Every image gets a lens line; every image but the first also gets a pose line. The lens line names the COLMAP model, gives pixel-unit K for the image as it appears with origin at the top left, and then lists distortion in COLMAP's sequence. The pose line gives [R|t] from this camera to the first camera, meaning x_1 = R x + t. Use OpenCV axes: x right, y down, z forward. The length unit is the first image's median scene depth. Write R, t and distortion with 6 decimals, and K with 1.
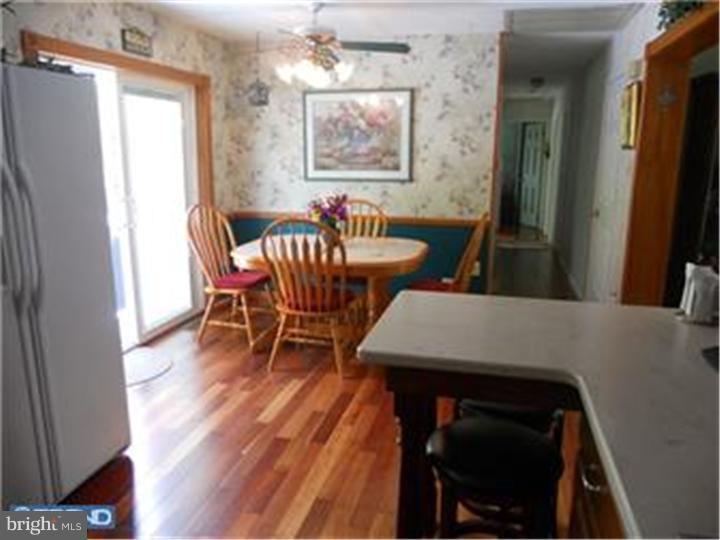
lens RADIAL K [[545.9, 0, 360.0], [0, 545.9, 270.0], [0, 0, 1]] dist [-0.043541, 0.000715]
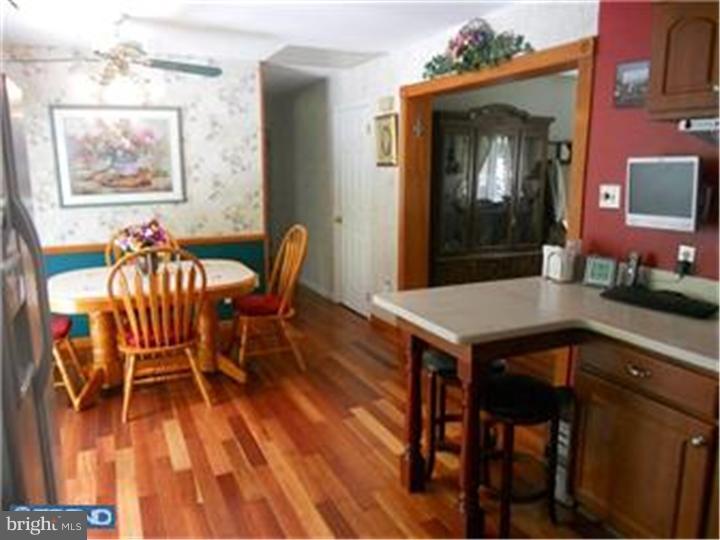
lens RADIAL K [[545.9, 0, 360.0], [0, 545.9, 270.0], [0, 0, 1]] dist [-0.043541, 0.000715]
pose [[0.774847, -0.130515, 0.618529, -0.330296], [0.145145, 0.989045, 0.026870, -0.024522], [-0.615260, 0.068957, 0.785302, 0.050370]]
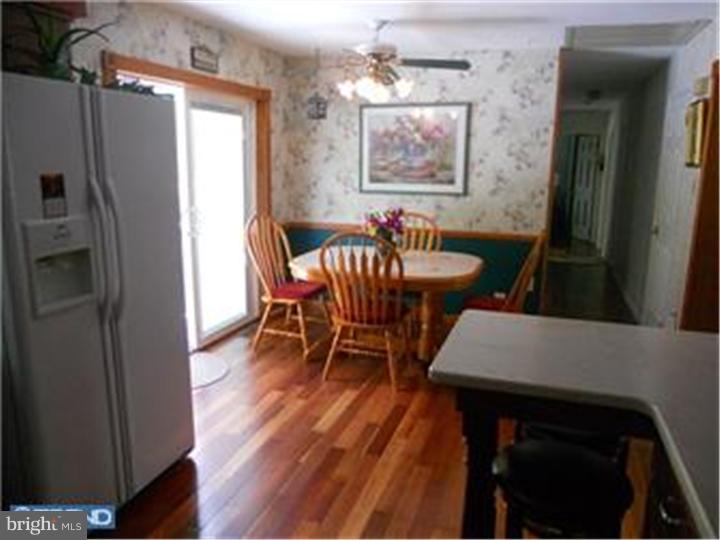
lens RADIAL K [[545.9, 0, 360.0], [0, 545.9, 270.0], [0, 0, 1]] dist [-0.043541, 0.000715]
pose [[0.996612, 0.024370, -0.078558, -0.020467], [-0.025419, 0.999600, -0.012380, -0.009210], [0.078225, 0.014335, 0.996833, -0.013460]]
